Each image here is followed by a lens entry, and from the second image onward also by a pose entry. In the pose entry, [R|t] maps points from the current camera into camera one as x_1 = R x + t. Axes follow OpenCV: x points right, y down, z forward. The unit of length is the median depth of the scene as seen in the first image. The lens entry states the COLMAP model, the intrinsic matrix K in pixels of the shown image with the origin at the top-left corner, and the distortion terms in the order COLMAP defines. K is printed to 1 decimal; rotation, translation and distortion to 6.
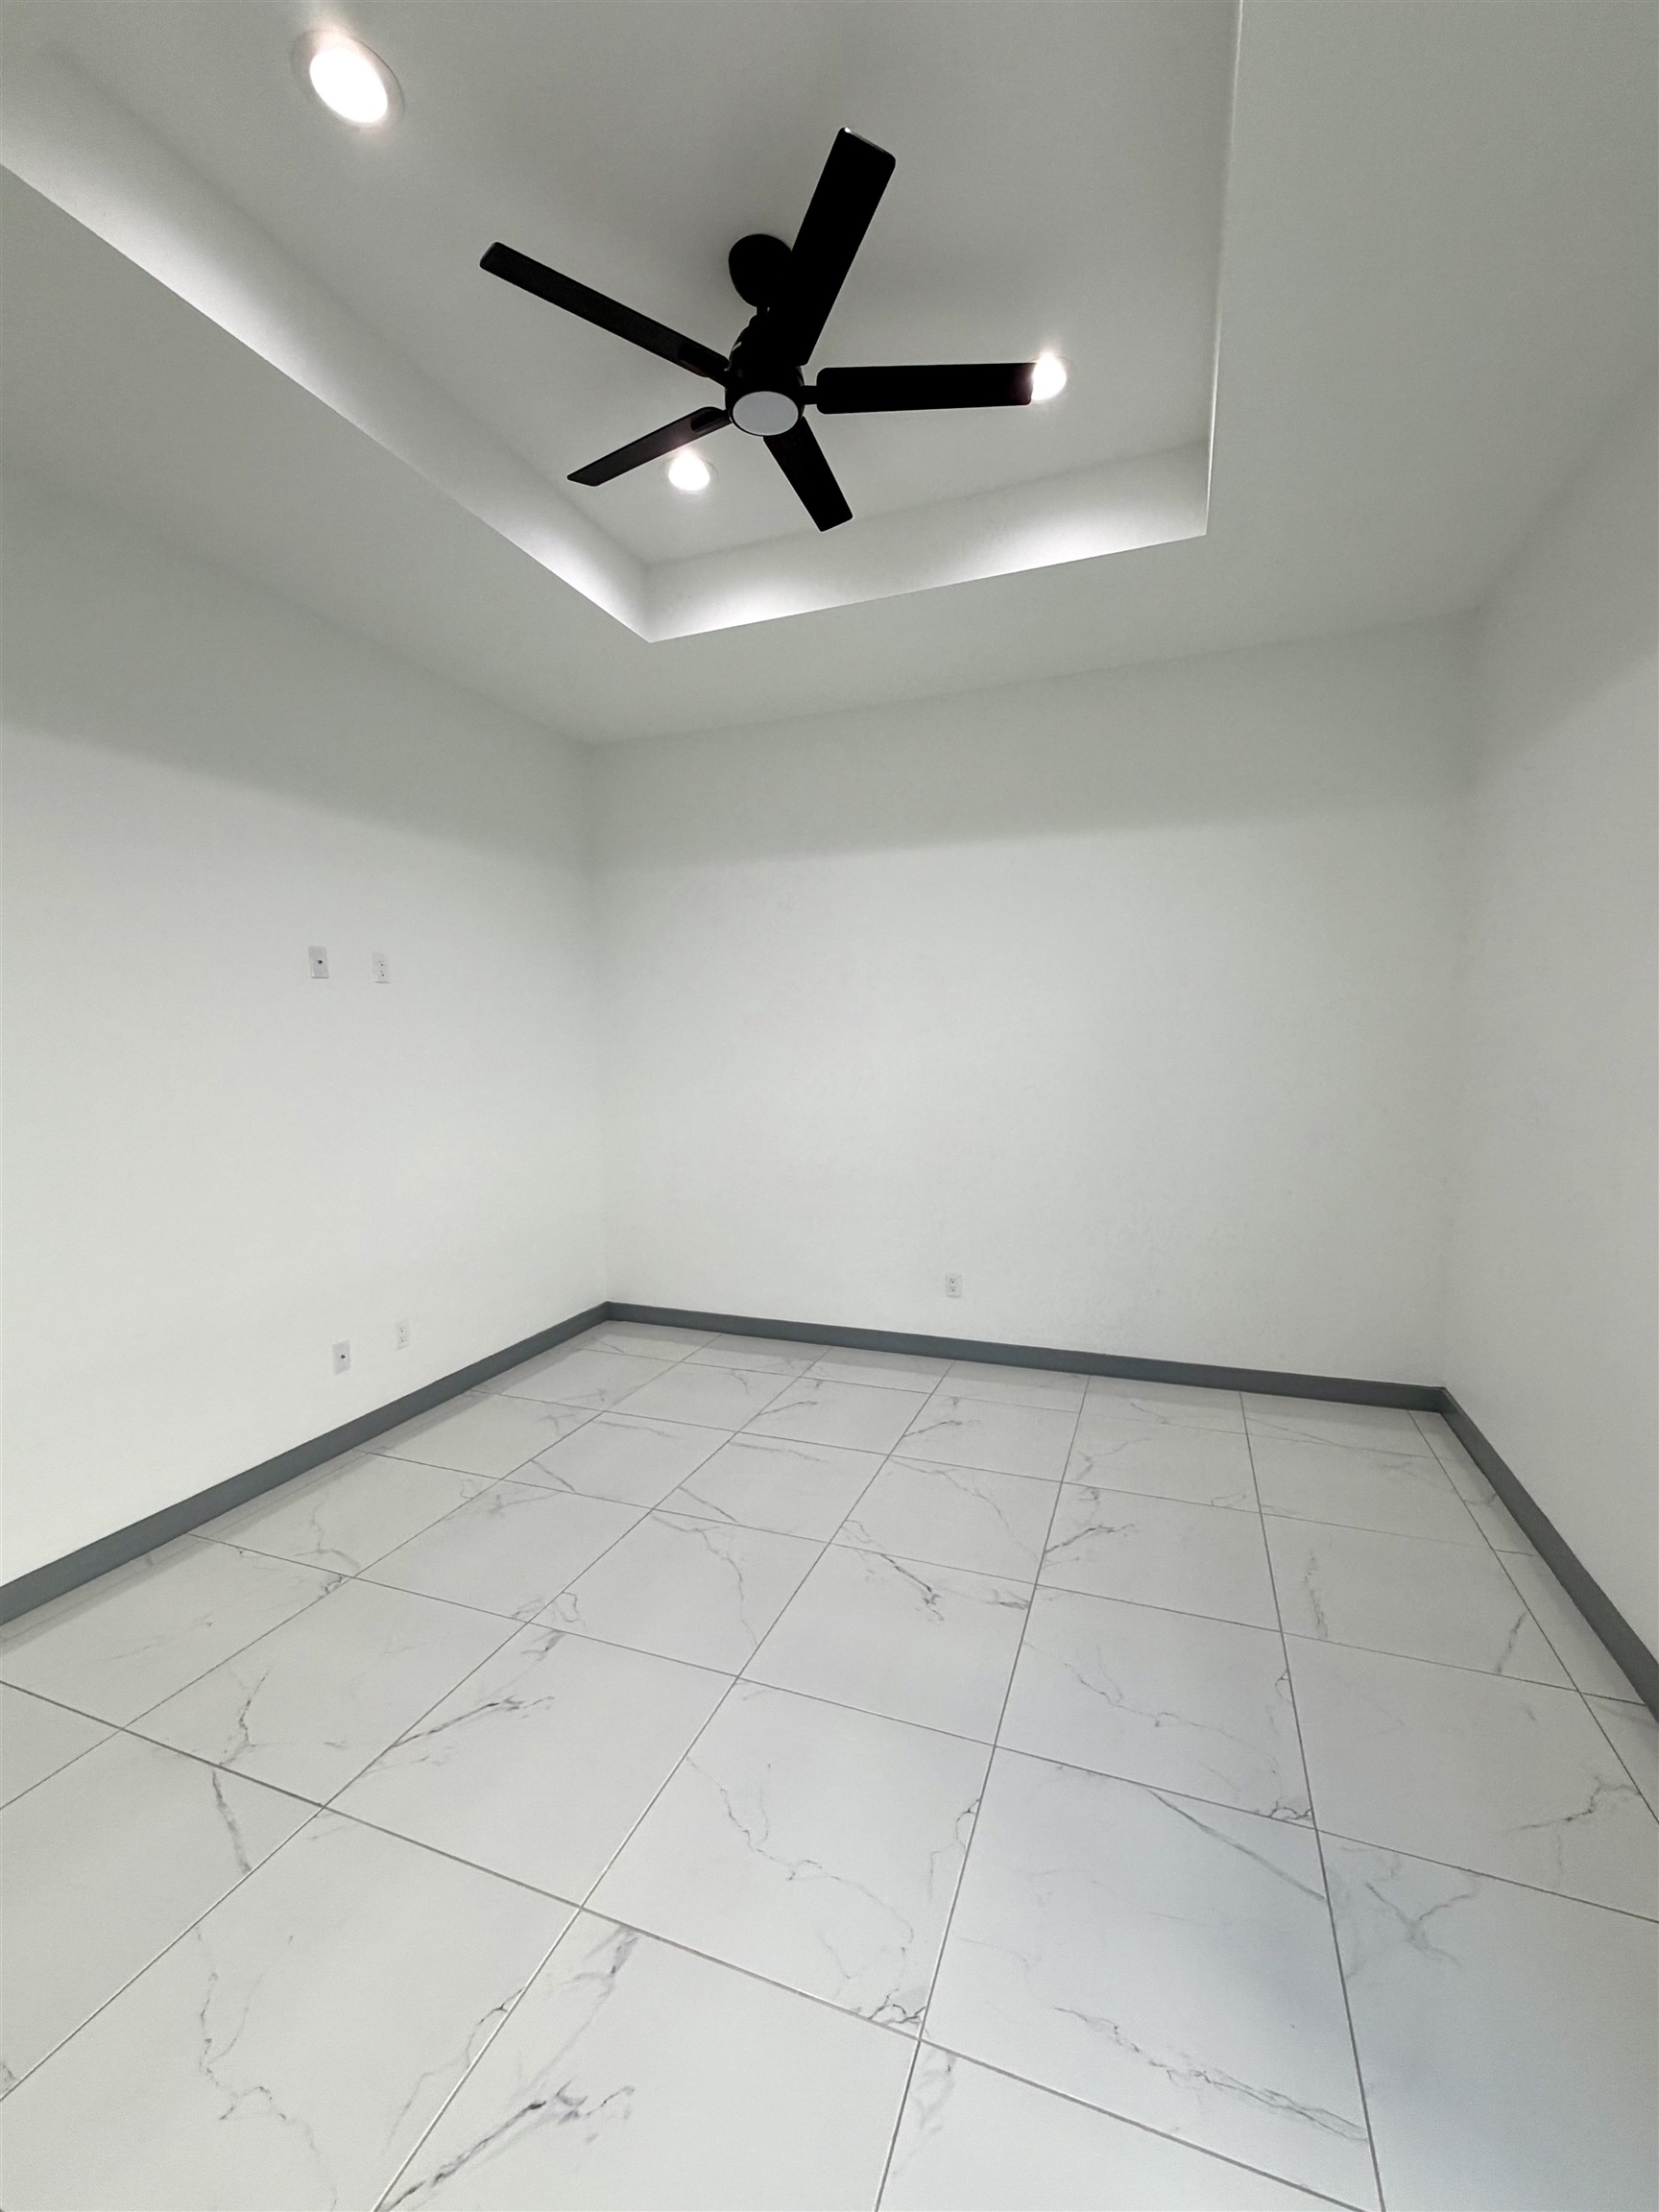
lens RADIAL K [[905.6, 0, 828.3], [0, 905.6, 1104.0], [0, 0, 1]] dist [0.000131, 0.000611]
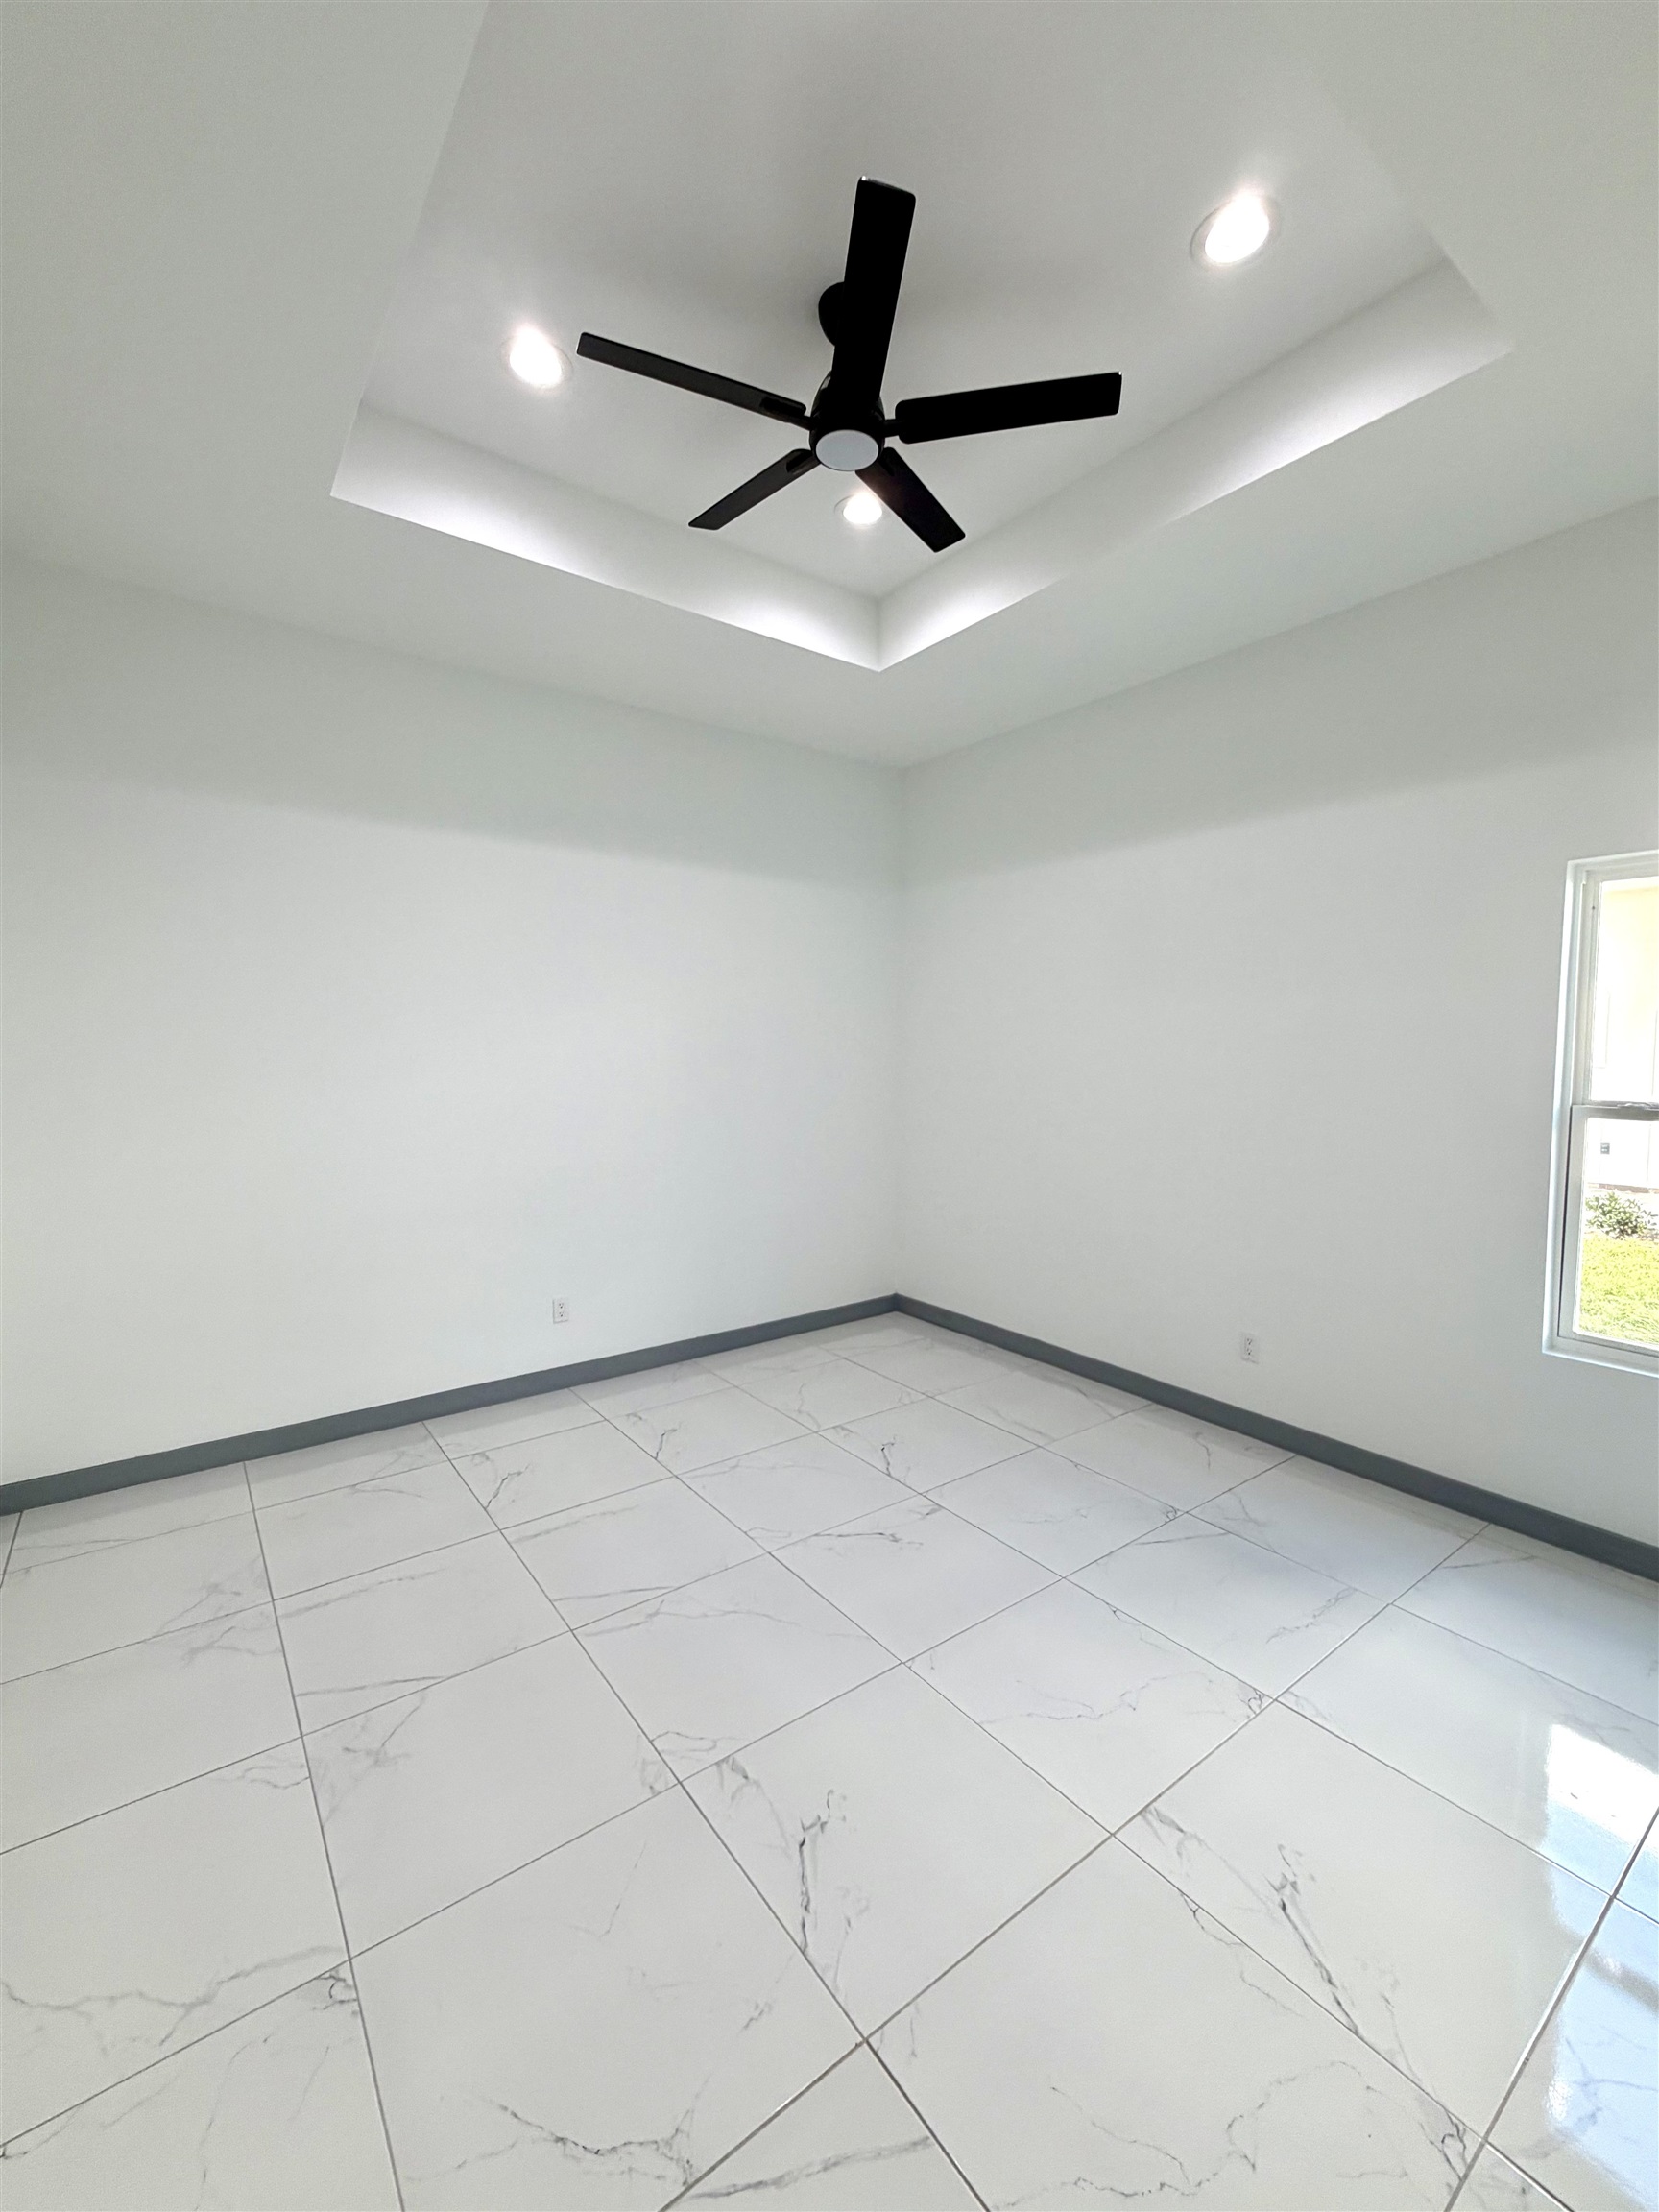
lens RADIAL K [[905.6, 0, 822.1], [0, 905.6, 1108.6], [0, 0, 1]] dist [0.000131, 0.000611]
pose [[0.539321, -0.039998, 0.841150, -0.682536], [0.048400, 0.998692, 0.016457, -0.018398], [-0.840708, 0.031836, 0.540552, 0.336108]]
